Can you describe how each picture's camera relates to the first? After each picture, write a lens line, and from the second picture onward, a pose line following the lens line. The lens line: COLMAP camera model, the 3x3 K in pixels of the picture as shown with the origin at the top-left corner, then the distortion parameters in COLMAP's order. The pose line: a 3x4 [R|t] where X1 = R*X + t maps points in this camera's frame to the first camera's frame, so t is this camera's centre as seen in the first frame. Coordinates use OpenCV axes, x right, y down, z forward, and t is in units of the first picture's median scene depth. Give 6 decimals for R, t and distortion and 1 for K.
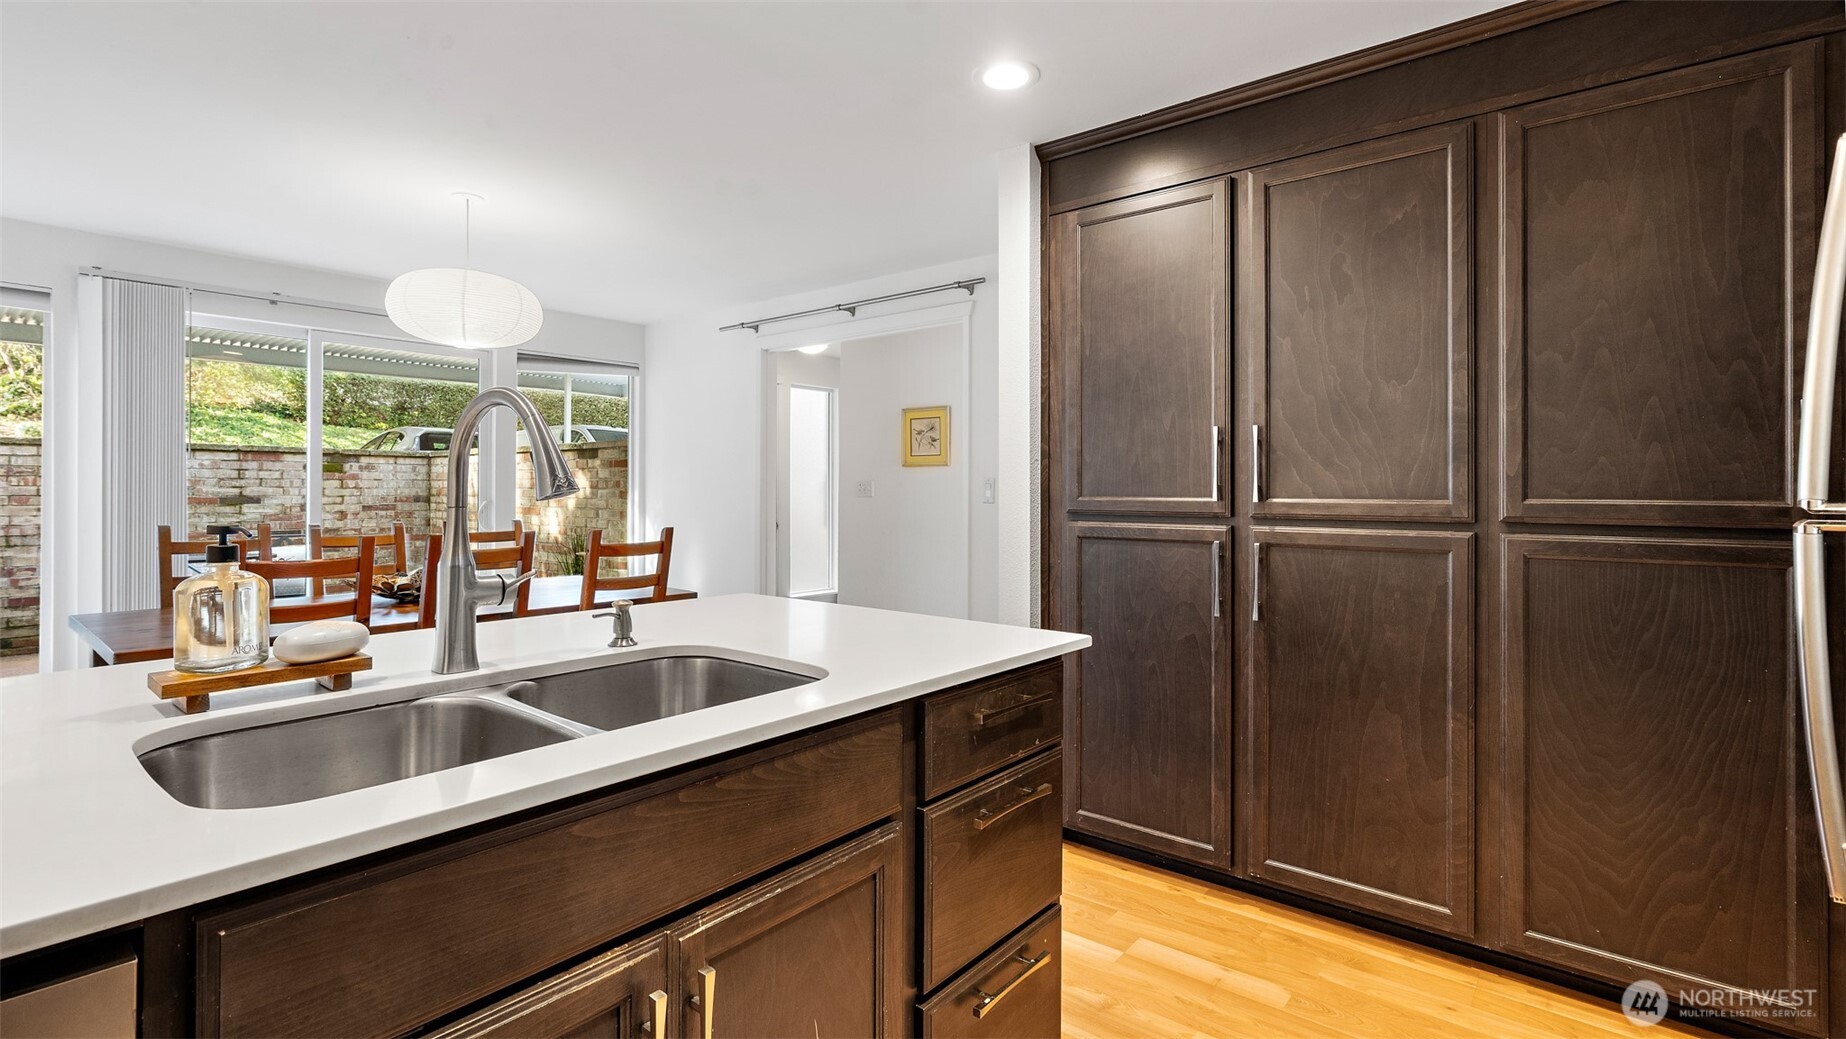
lens RADIAL K [[850.7, 0, 926.0], [0, 850.7, 486.7], [0, 0, 1]] dist [-0.012803, 0.005634]
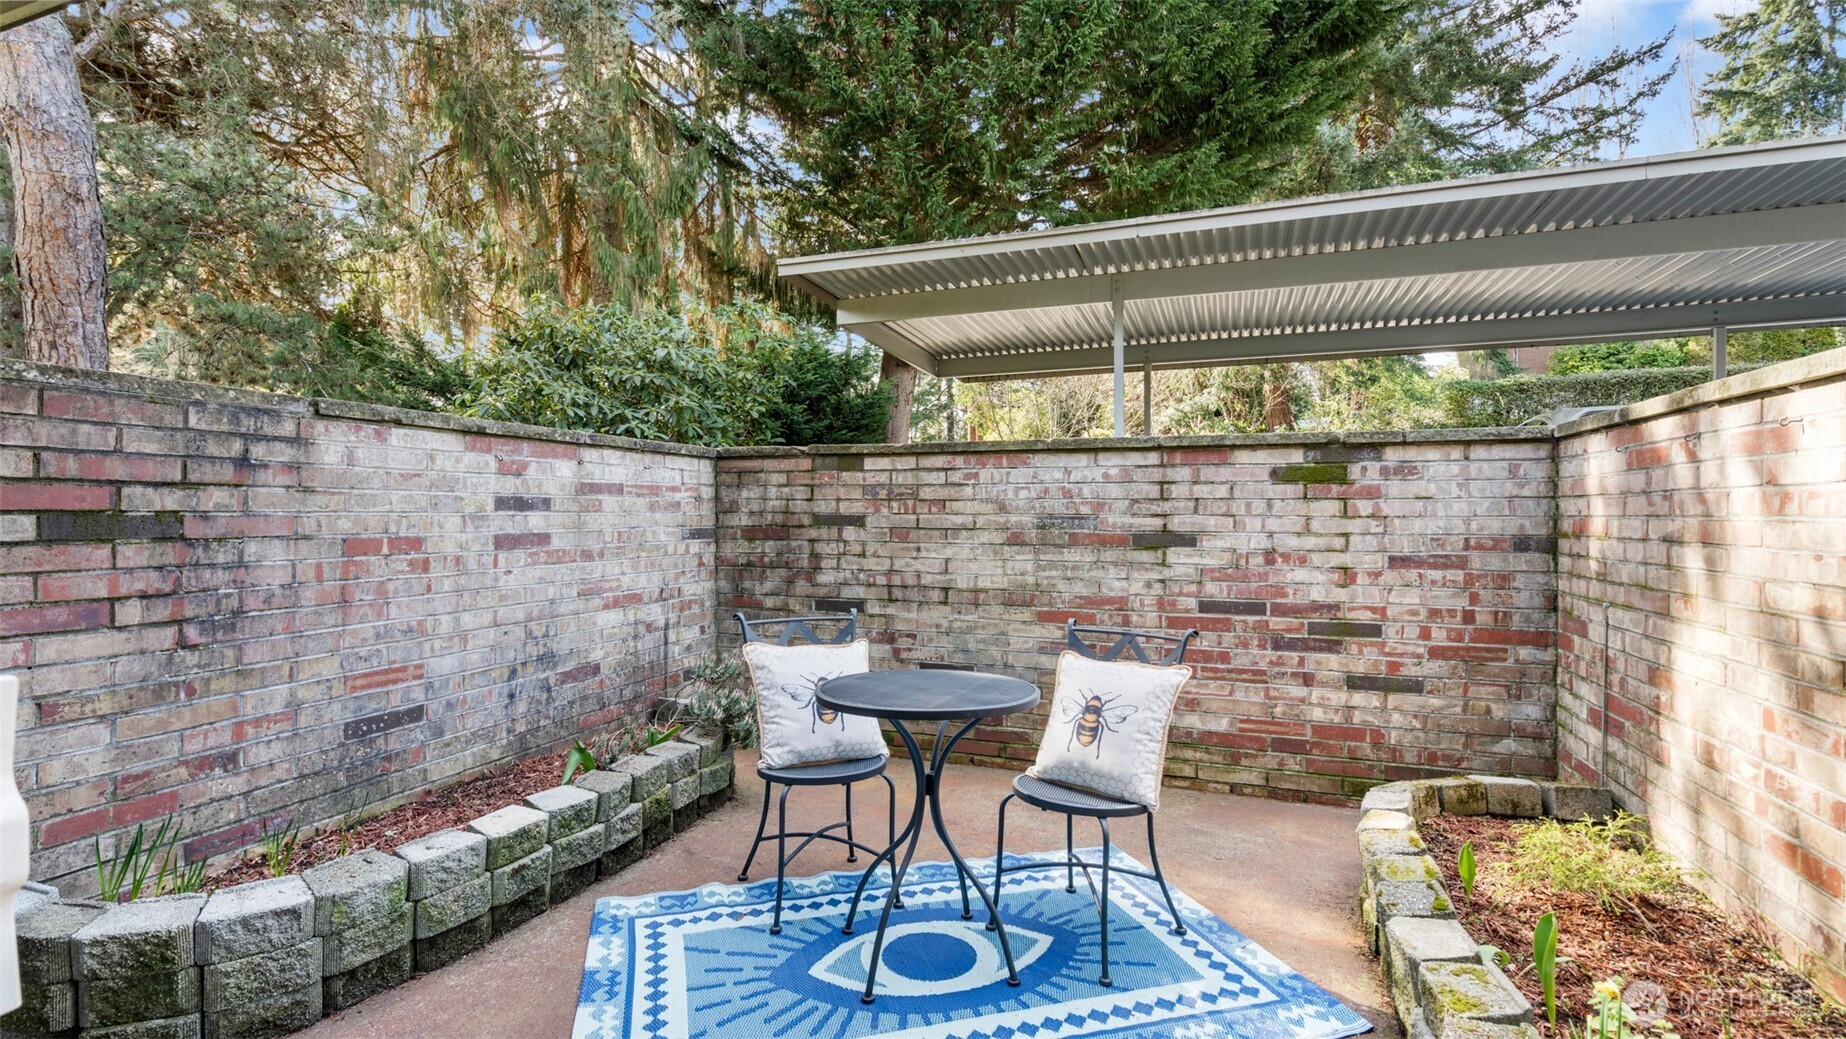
lens RADIAL K [[850.7, 0, 890.8], [0, 850.7, 511.0], [0, 0, 1]] dist [-0.012803, 0.005634]
pose [[0.299230, -0.006506, -0.954159, -0.343018], [0.001934, 0.999979, -0.006212, 0.000851], [0.954179, 0.000014, 0.299236, 0.666358]]
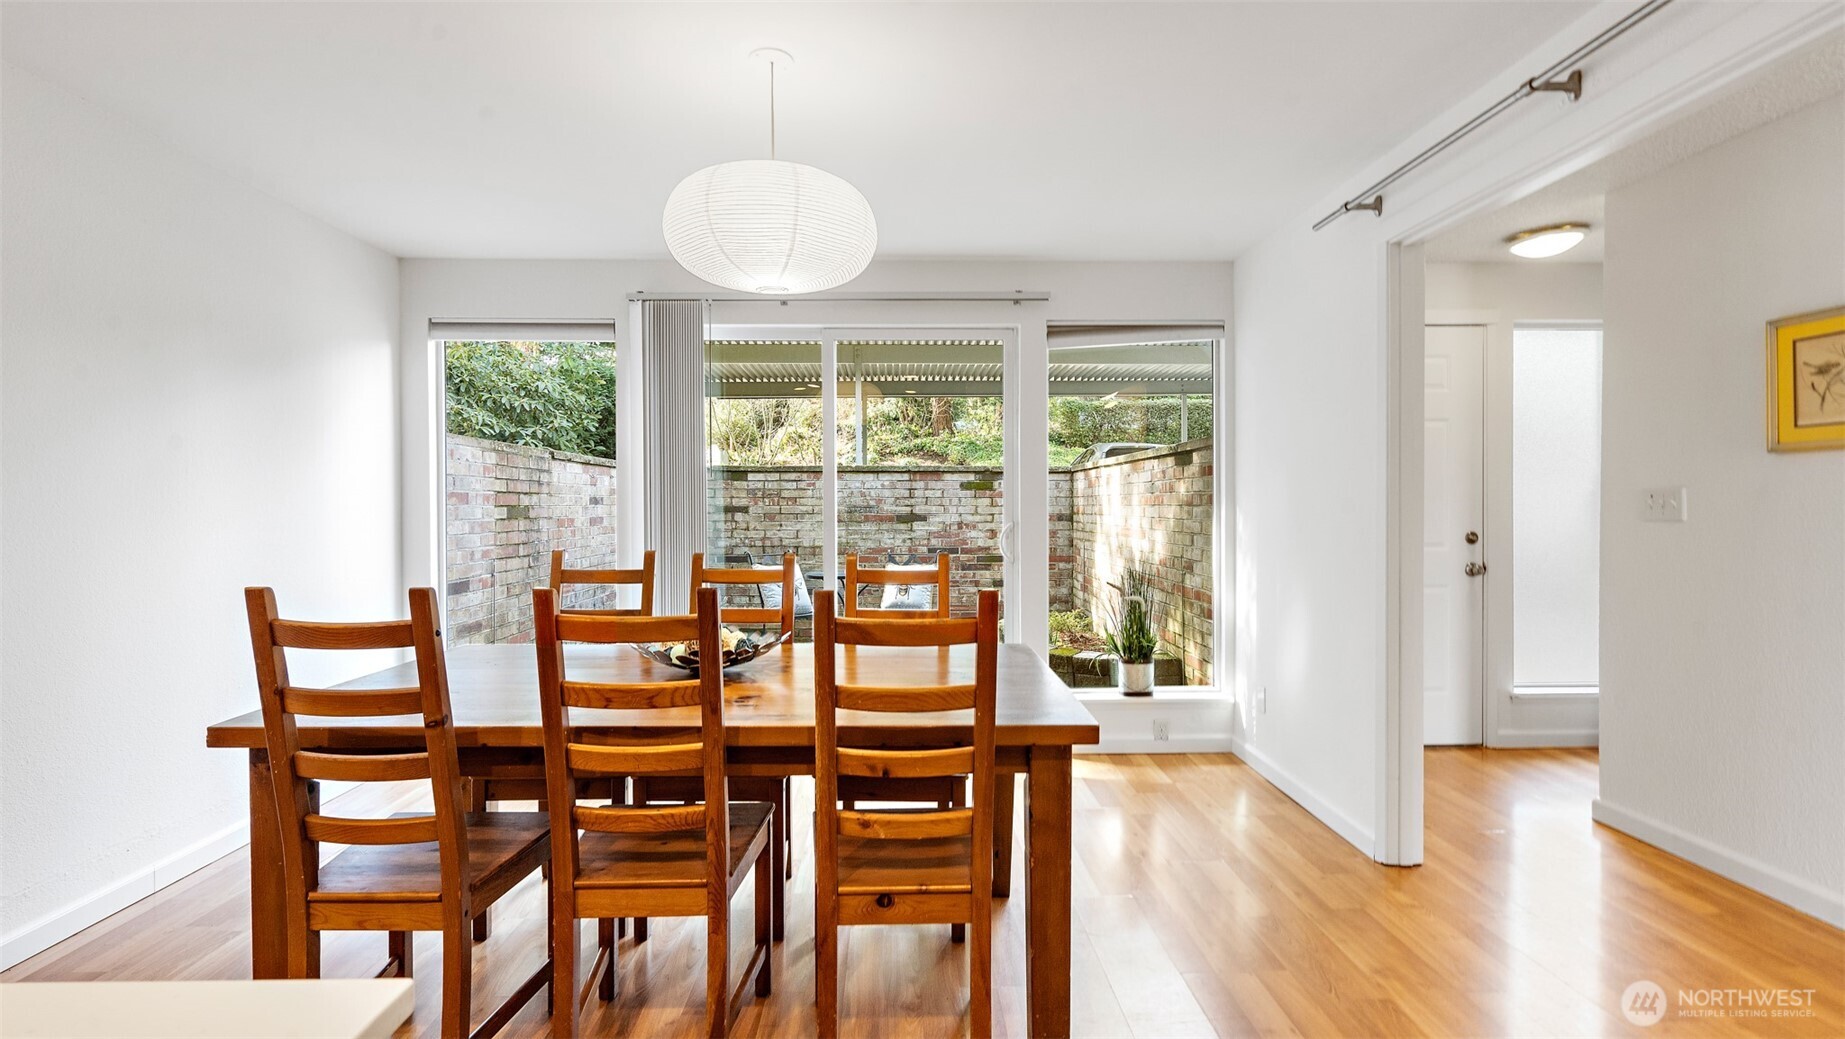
lens RADIAL K [[850.2, 0, 916.8], [0, 850.2, 517.5], [0, 0, 1]] dist [-0.012803, 0.005634]
pose [[0.651011, 0.006991, -0.759036, 0.013020], [0.006042, 0.999878, 0.014391, 0.000050], [0.759044, -0.013954, 0.650890, 0.300338]]
